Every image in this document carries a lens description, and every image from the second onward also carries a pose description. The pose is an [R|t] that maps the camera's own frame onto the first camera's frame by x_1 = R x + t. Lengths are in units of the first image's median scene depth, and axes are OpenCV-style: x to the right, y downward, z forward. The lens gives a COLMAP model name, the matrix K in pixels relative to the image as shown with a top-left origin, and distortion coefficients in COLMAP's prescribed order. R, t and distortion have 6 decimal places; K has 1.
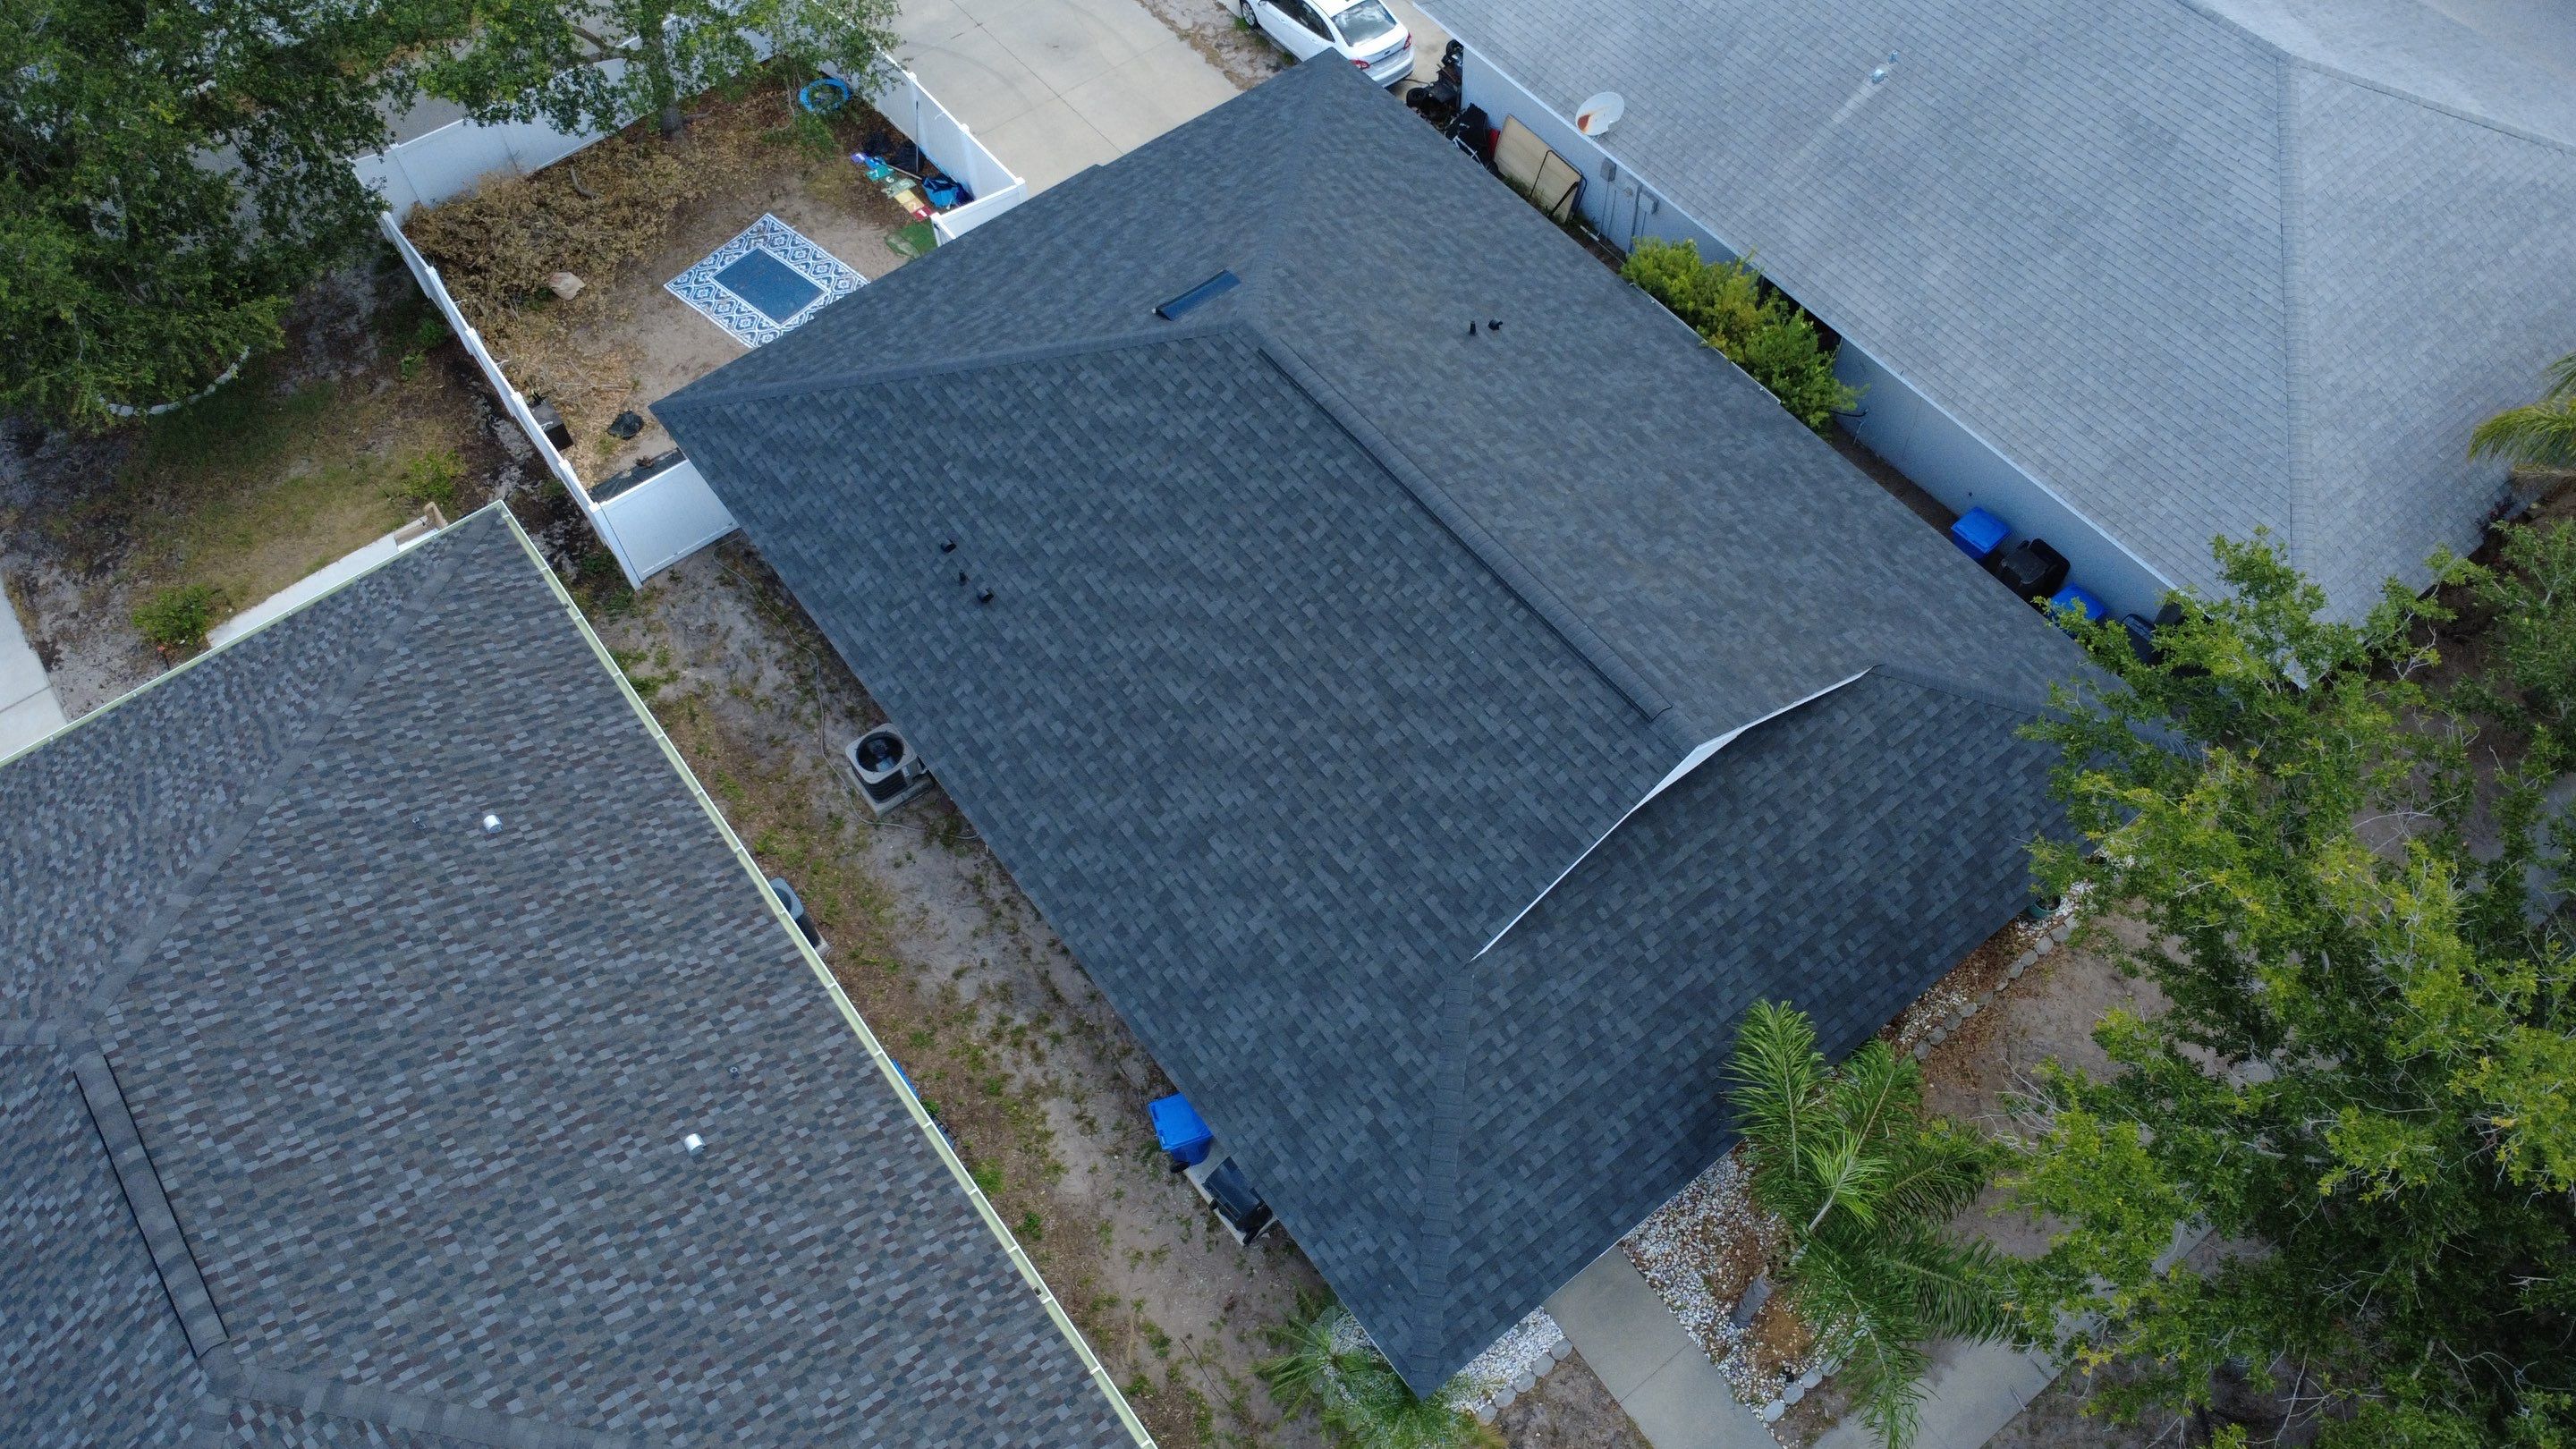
lens RADIAL K [[1873.7, 0, 1282.3], [0, 1873.7, 722.2], [0, 0, 1]] dist [-0.001723, 0.003681]
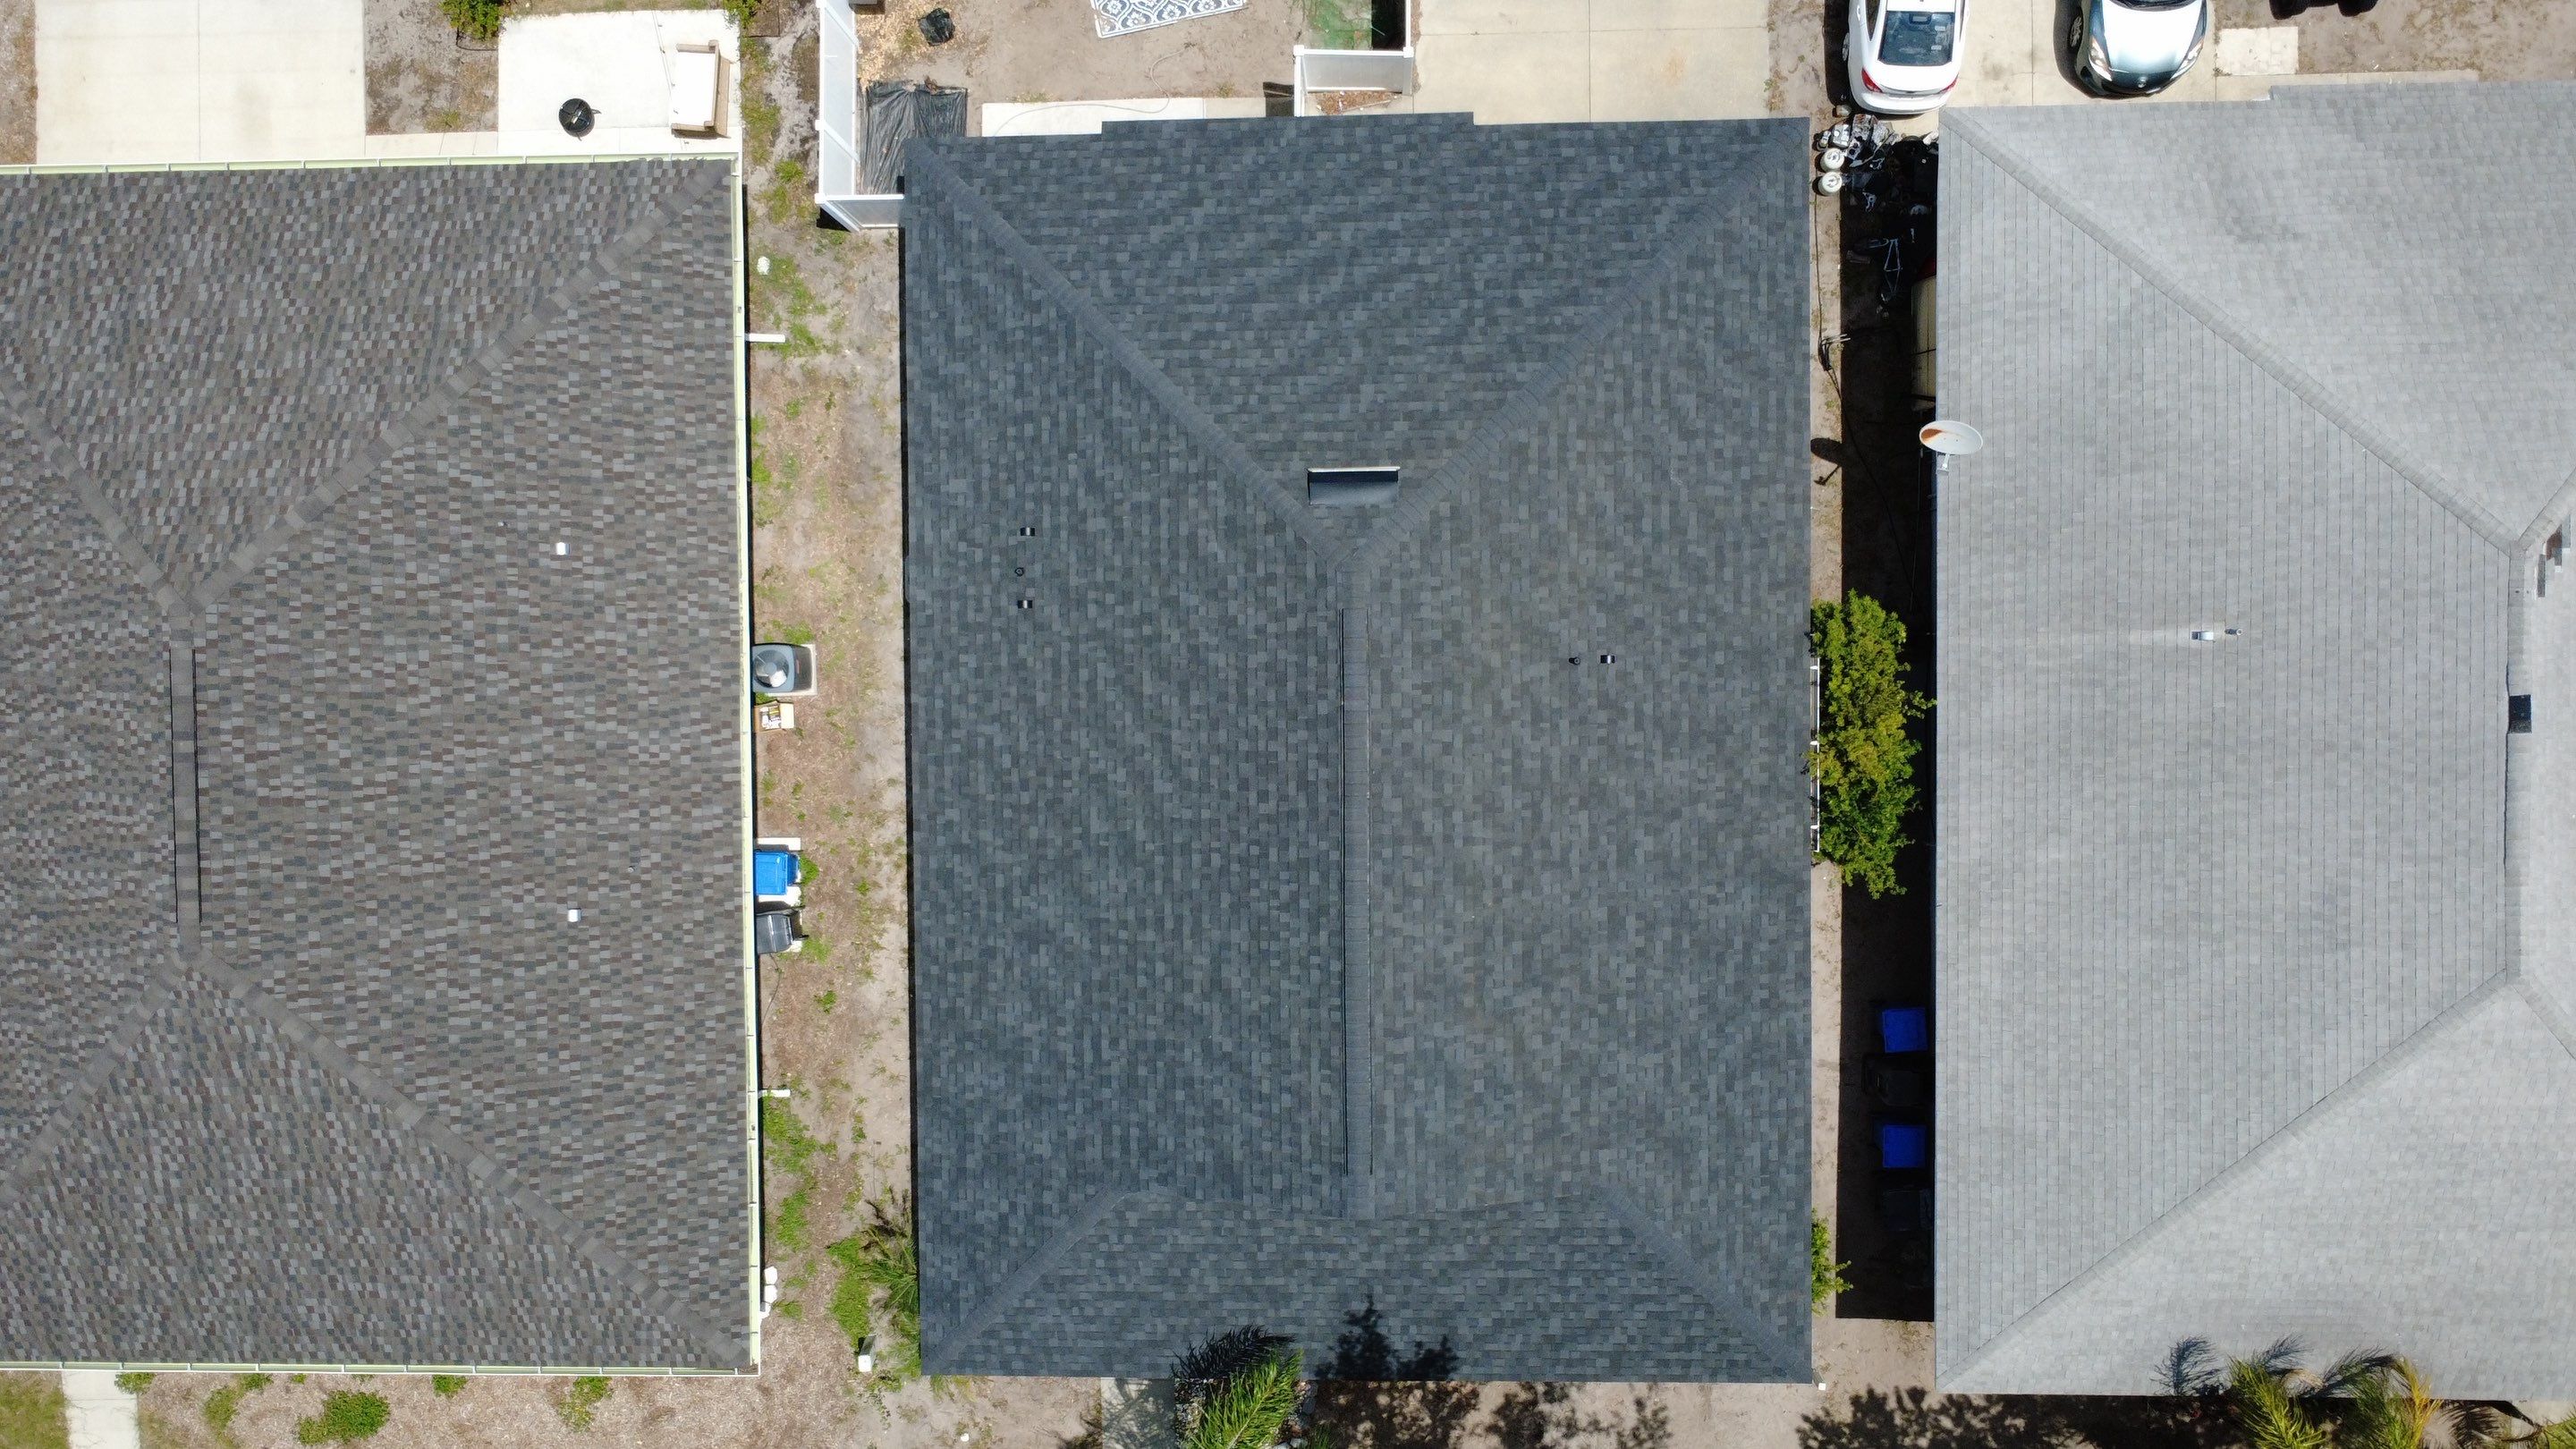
lens RADIAL K [[1873.7, 0, 1284.5], [0, 1873.7, 720.3], [0, 0, 1]] dist [-0.001723, 0.003681]
pose [[0.802014, 0.597138, 0.014114, -0.016816], [-0.491257, 0.645997, 0.584256, -0.767290], [0.339764, -0.475515, 0.811447, 0.162314]]
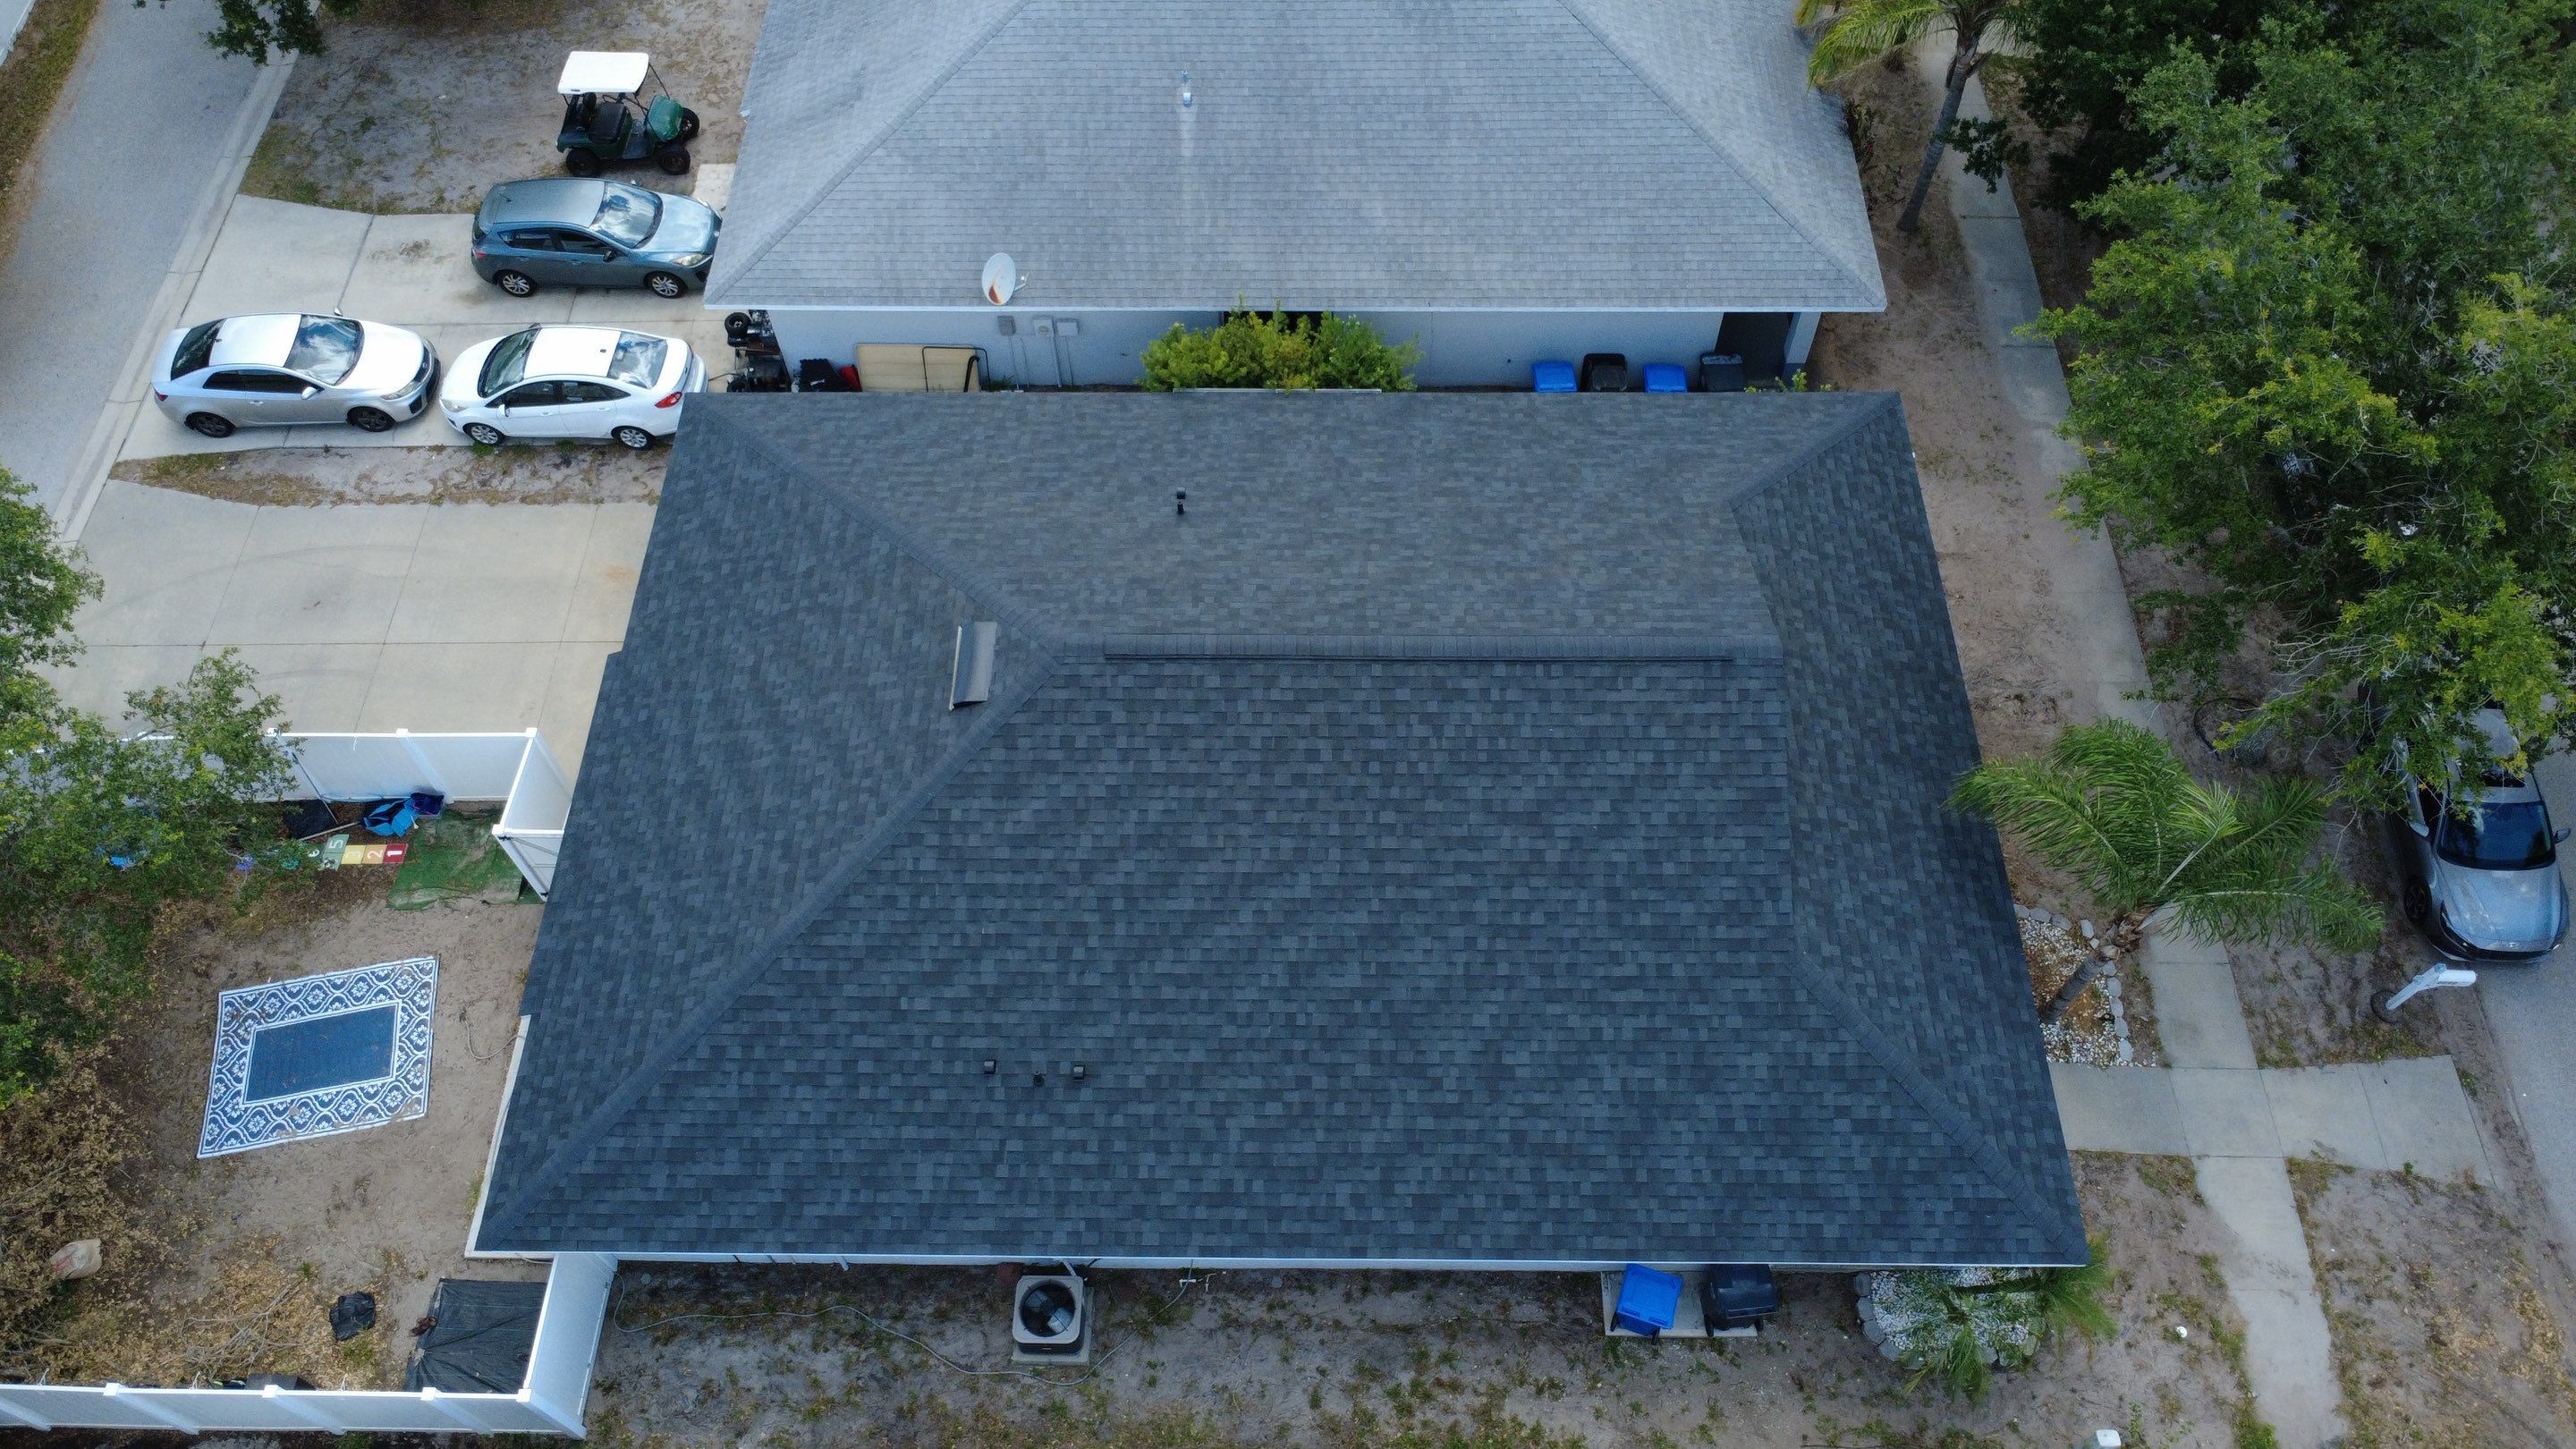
lens RADIAL K [[1873.7, 0, 1283.2], [0, 1873.7, 724.3], [0, 0, 1]] dist [-0.001723, 0.003681]
pose [[0.614857, -0.648266, 0.449113, -0.408695], [0.657328, 0.735914, 0.162332, -0.280006], [-0.435742, 0.195403, 0.878605, 0.182630]]
